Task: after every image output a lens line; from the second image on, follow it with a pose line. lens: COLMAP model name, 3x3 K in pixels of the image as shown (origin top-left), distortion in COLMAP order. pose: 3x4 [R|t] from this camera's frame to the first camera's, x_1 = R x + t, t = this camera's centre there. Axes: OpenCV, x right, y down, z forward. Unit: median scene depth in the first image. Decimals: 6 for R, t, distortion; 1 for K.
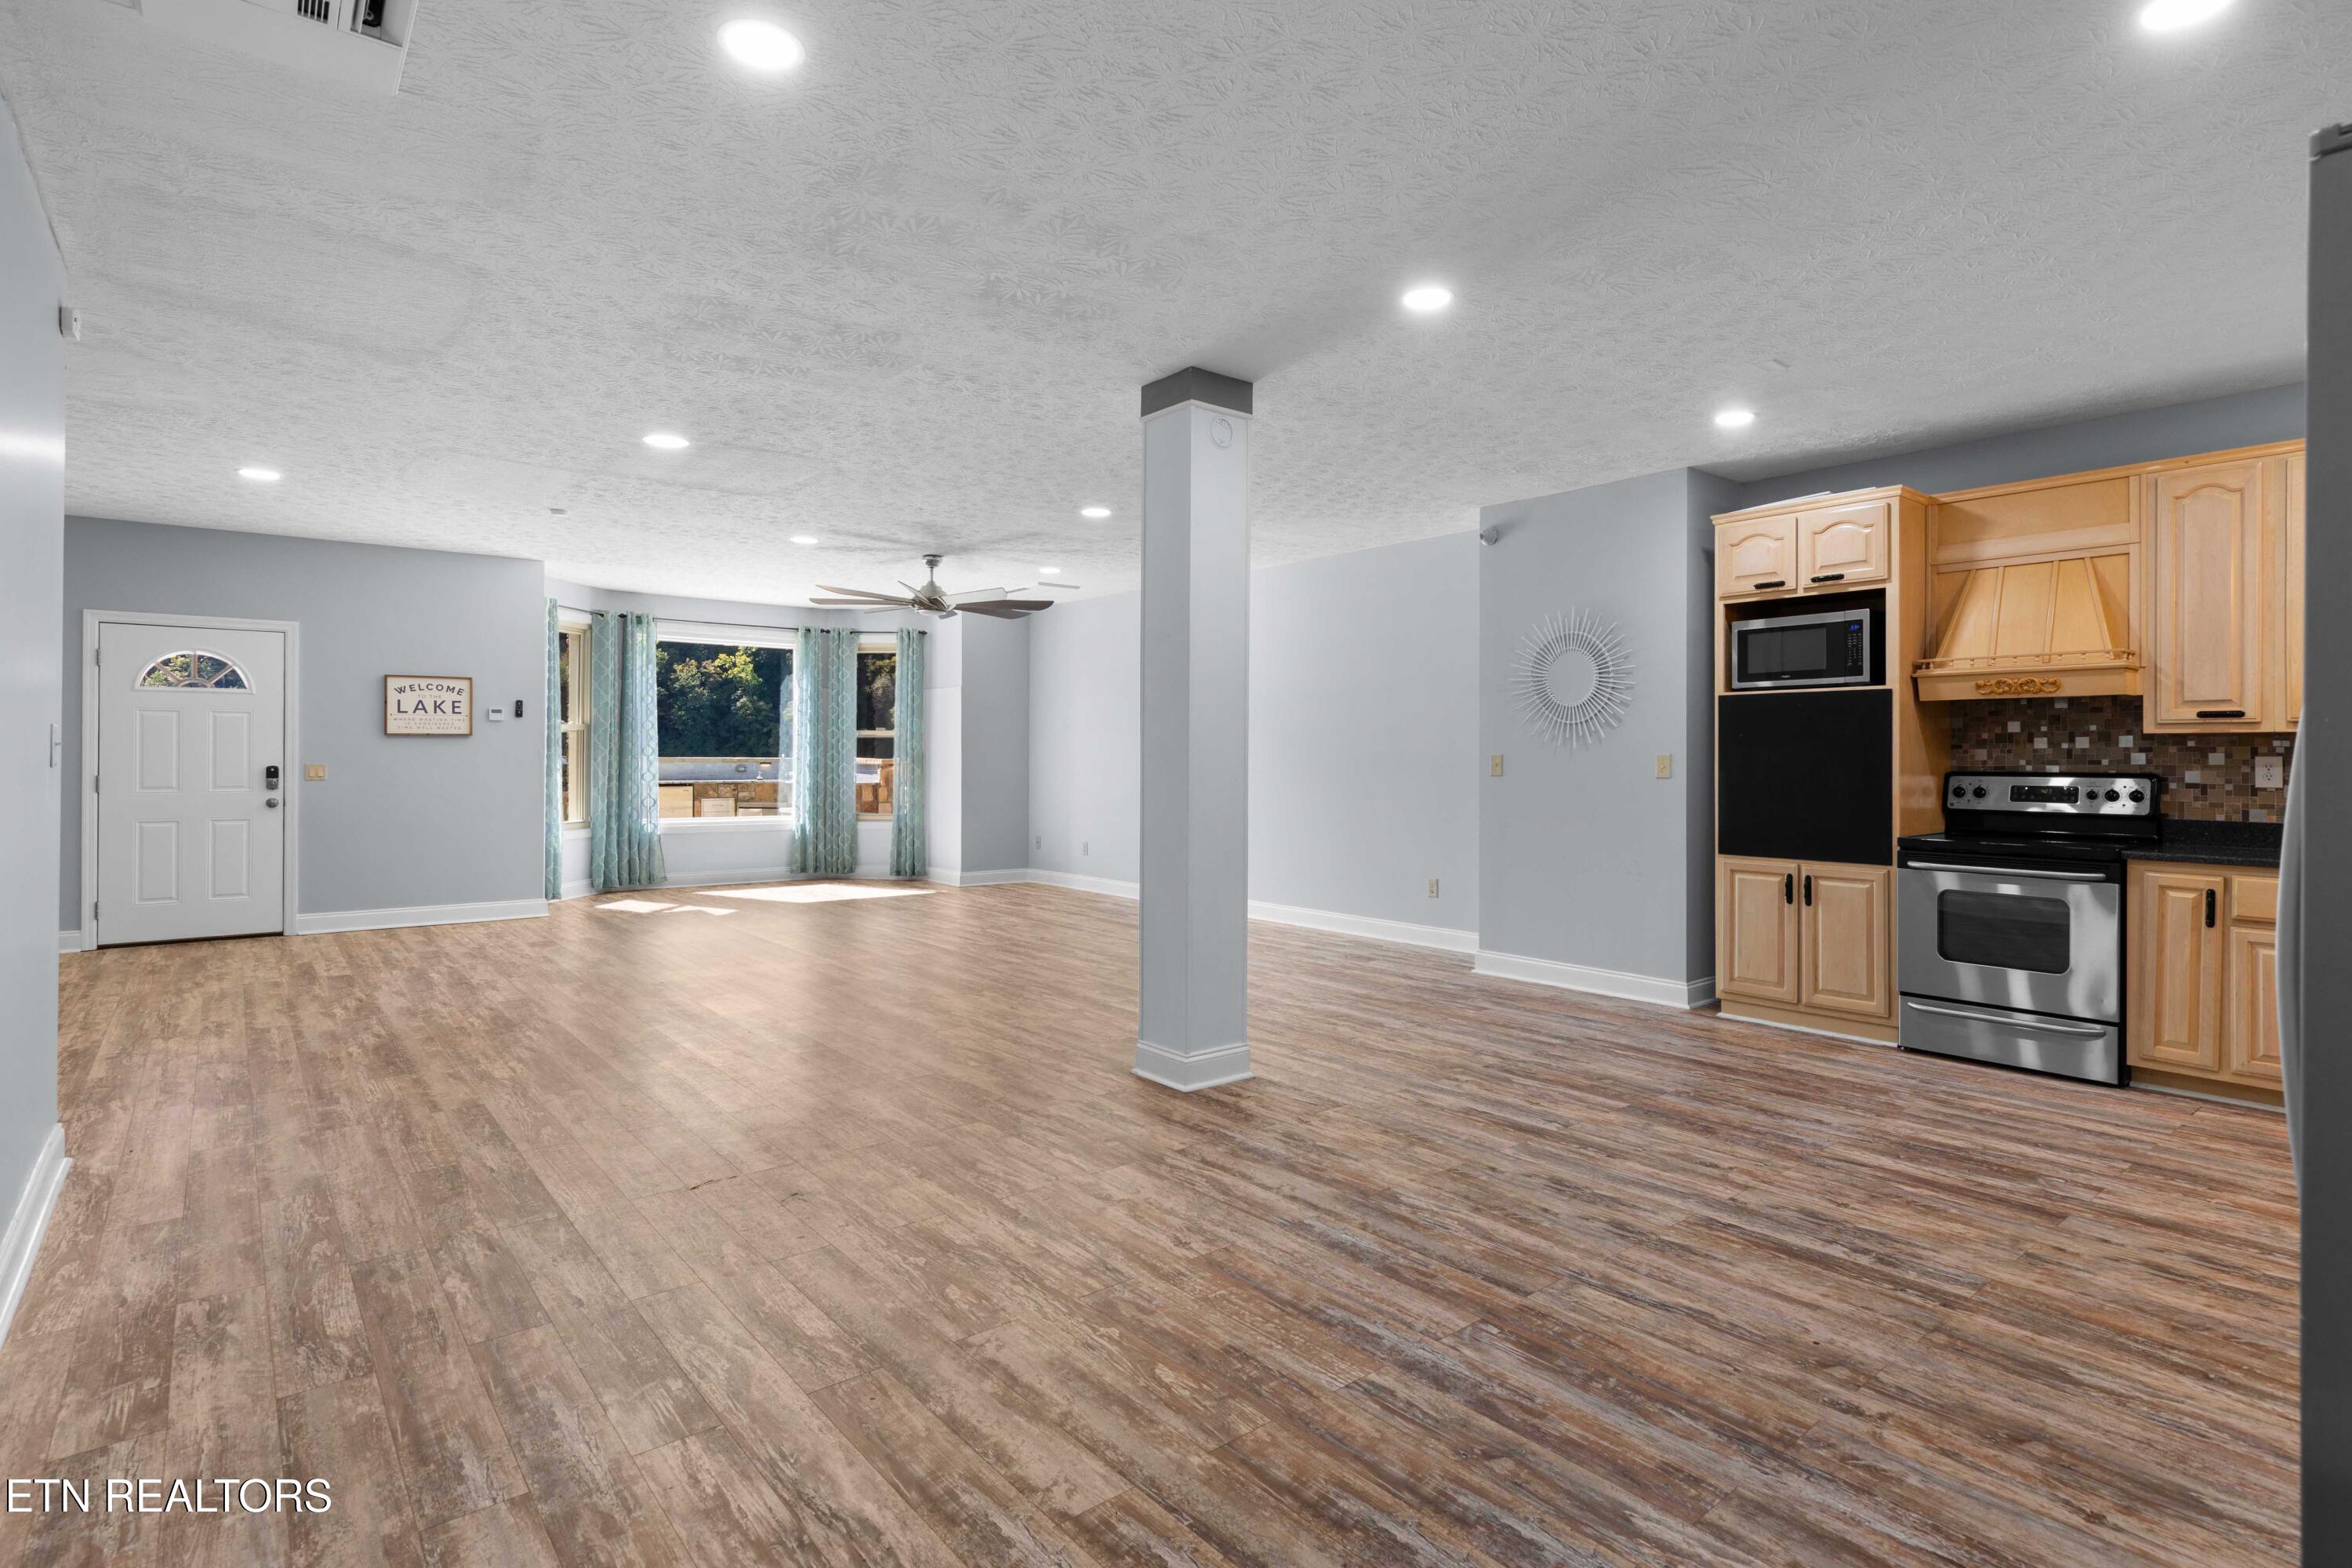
lens RADIAL K [[1218.1, 0, 1177.1], [0, 1218.1, 762.7], [0, 0, 1]] dist [0.002956, 0.000439]
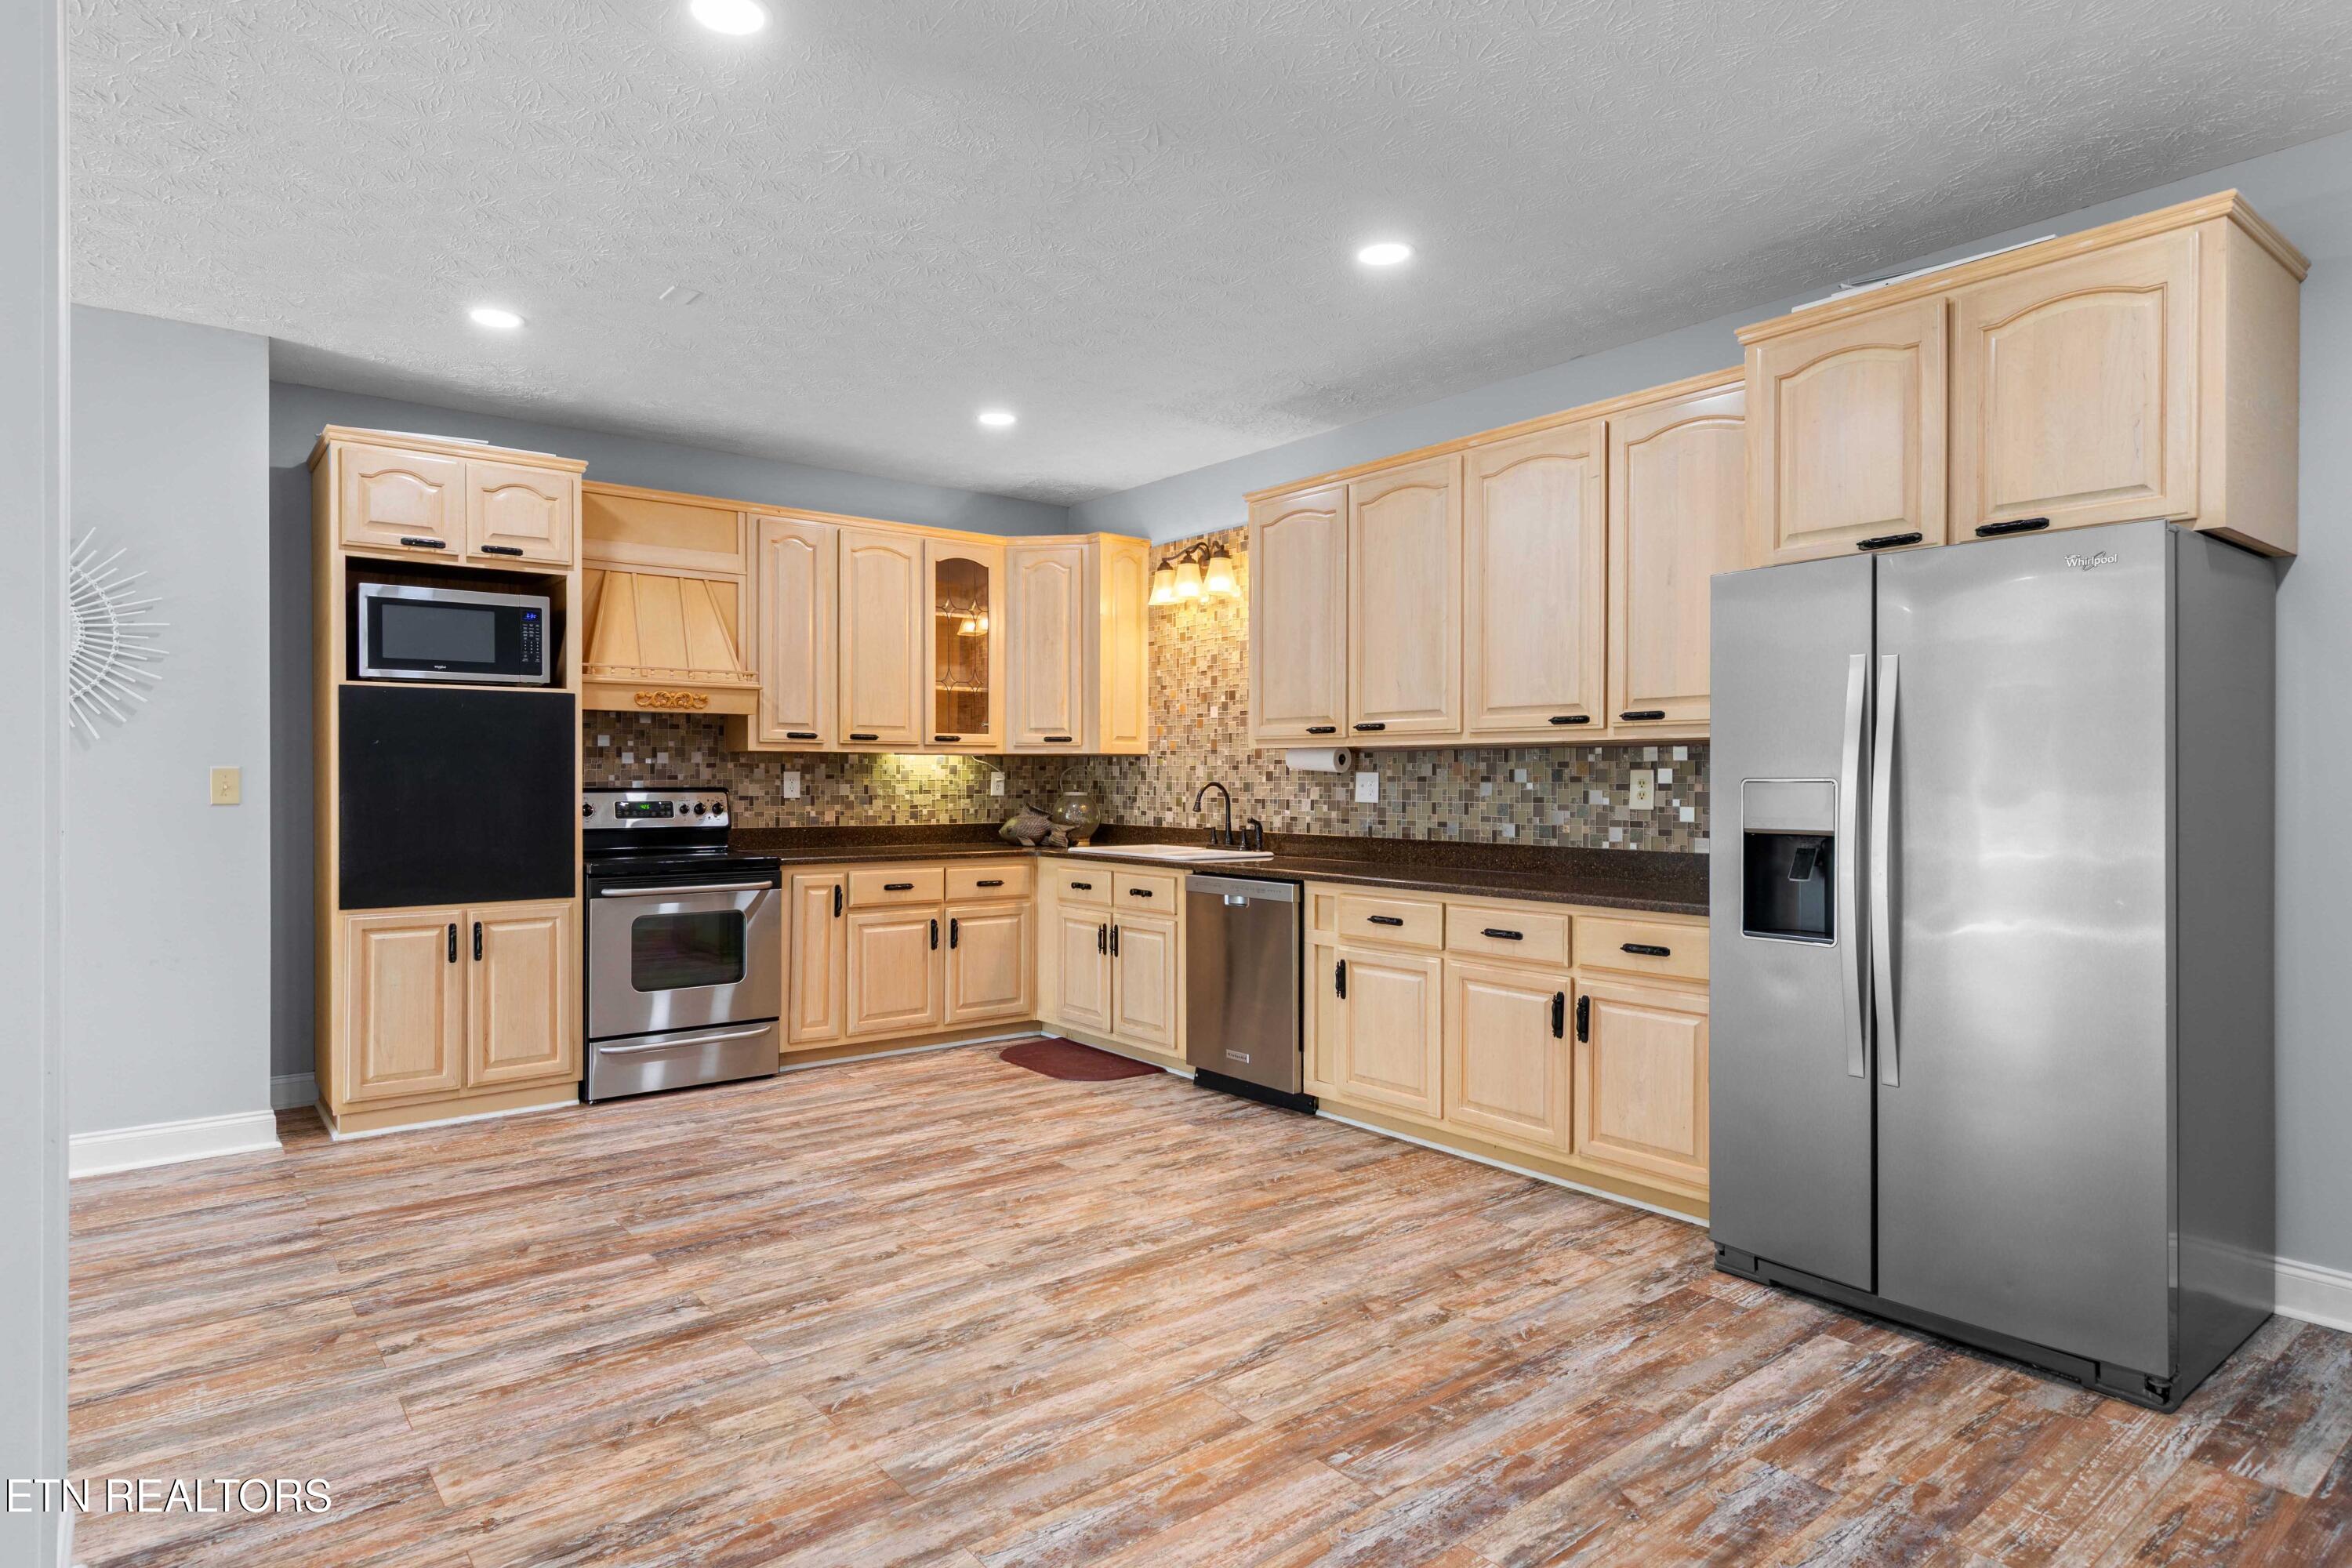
lens RADIAL K [[1258.3, 0, 1176.6], [0, 1258.3, 785.4], [0, 0, 1]] dist [0.007402, -0.000727]
pose [[0.007494, -0.011213, 0.999909, -0.409602], [0.004296, 0.999928, 0.011181, -0.004725], [-0.999963, 0.004212, 0.007542, 0.749665]]
